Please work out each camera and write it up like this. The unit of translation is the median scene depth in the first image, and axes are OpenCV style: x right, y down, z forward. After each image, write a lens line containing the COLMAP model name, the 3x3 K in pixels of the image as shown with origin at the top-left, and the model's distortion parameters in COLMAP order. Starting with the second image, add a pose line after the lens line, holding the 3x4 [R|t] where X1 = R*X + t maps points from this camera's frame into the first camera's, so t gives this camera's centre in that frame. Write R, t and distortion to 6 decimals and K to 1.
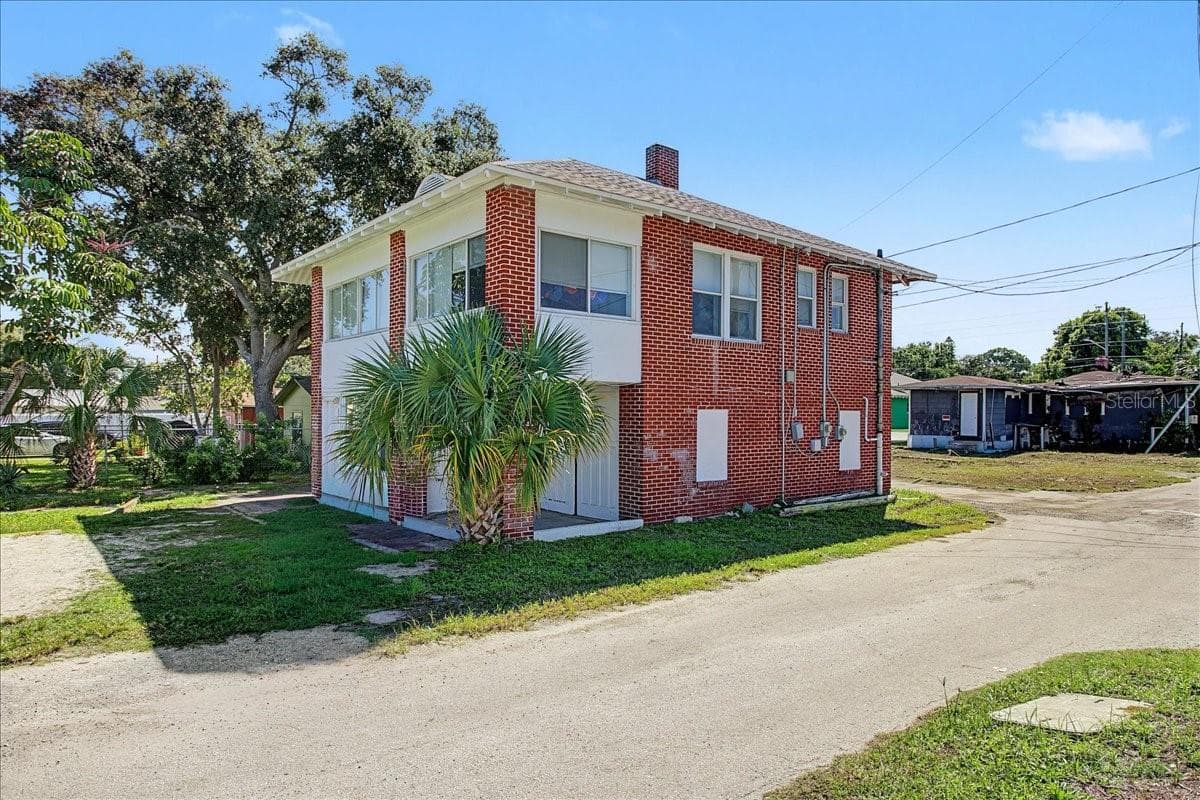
lens RADIAL K [[743.3, 0, 600.8], [0, 743.3, 409.4], [0, 0, 1]] dist [0.003418, -0.002710]
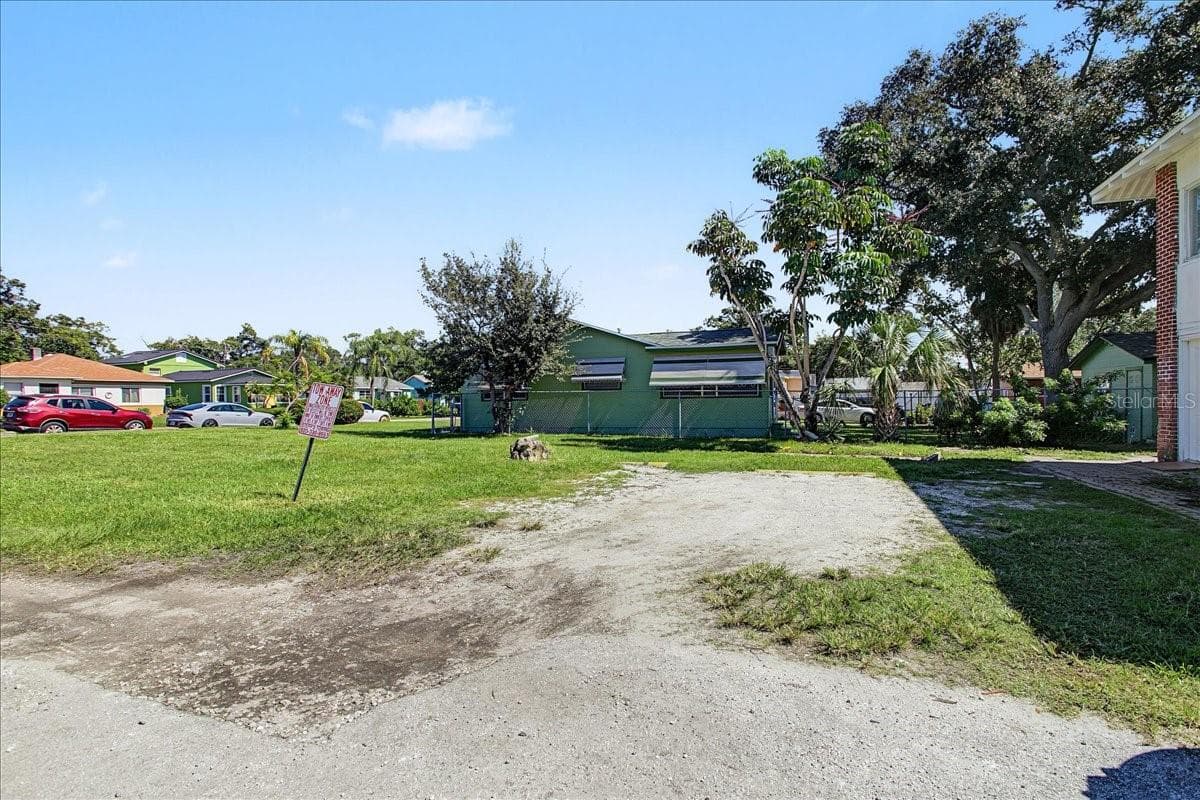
lens RADIAL K [[581.3, 0, 605.0], [0, 581.3, 403.5], [0, 0, 1]] dist [-0.006688, -0.000515]
pose [[0.503039, -0.004725, -0.864251, -0.156363], [0.012082, 0.999926, 0.001566, 0.041704], [0.864180, -0.011230, 0.503058, 0.198129]]
